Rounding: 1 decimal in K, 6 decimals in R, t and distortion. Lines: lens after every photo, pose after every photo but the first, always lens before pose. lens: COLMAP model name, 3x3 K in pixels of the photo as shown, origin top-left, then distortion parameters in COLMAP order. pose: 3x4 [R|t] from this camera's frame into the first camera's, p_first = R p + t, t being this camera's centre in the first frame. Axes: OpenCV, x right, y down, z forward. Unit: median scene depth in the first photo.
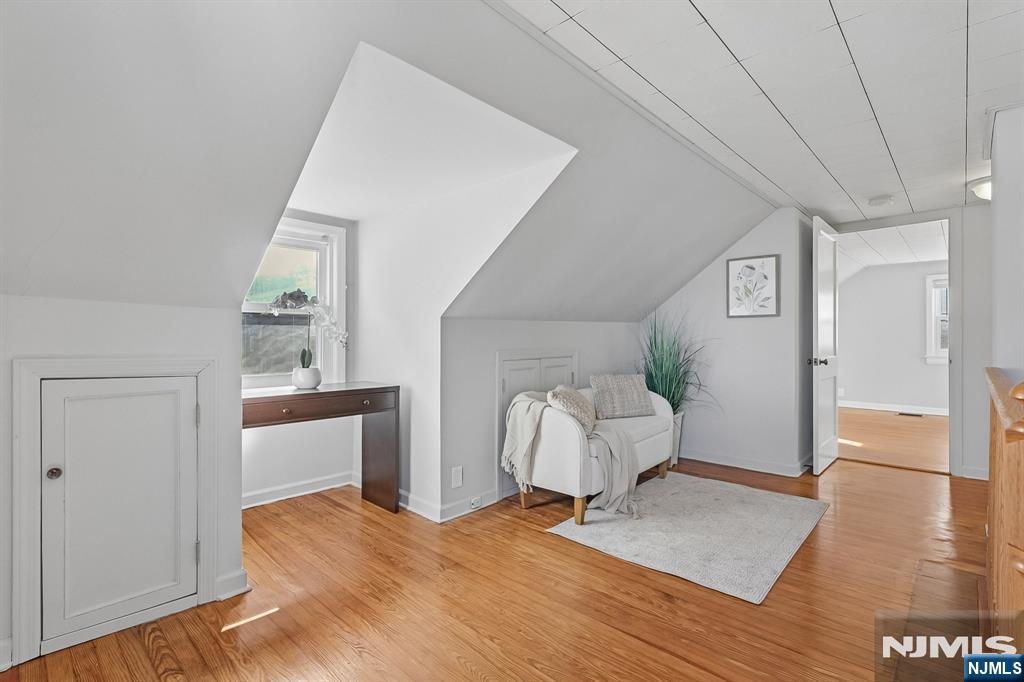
lens RADIAL K [[478.3, 0, 519.6], [0, 478.3, 344.6], [0, 0, 1]] dist [-0.001389, 0.000168]
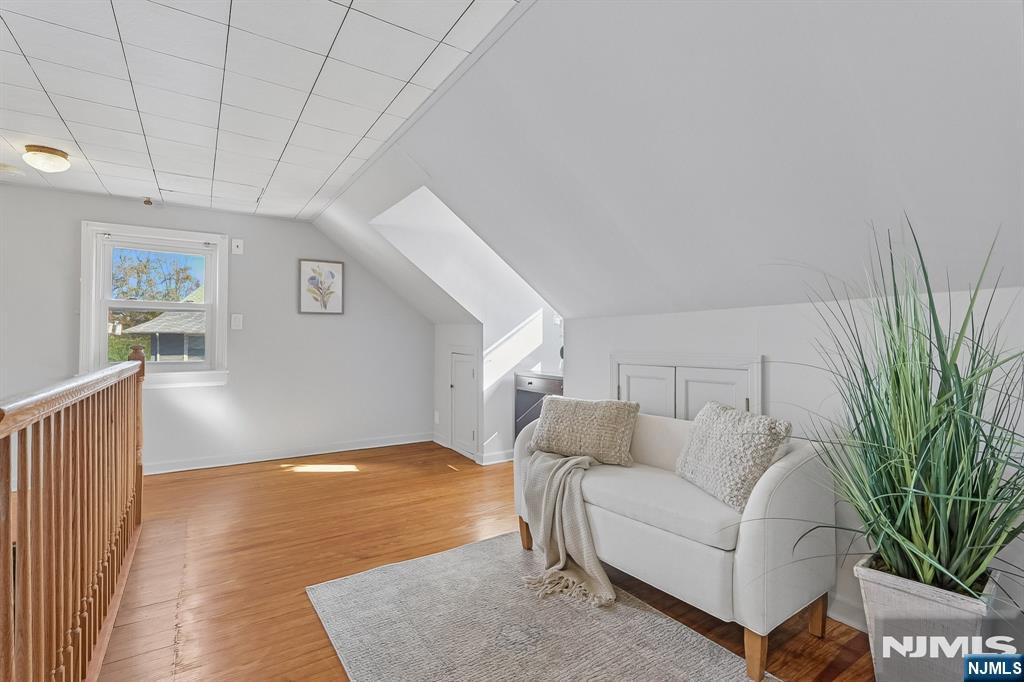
lens RADIAL K [[478.3, 0, 519.6], [0, 478.3, 344.6], [0, 0, 1]] dist [-0.001389, 0.000168]
pose [[-0.232719, 0.016908, -0.972397, 1.357903], [-0.005640, 0.999809, 0.018734, -0.026734], [0.972528, 0.009844, -0.232580, 1.635681]]
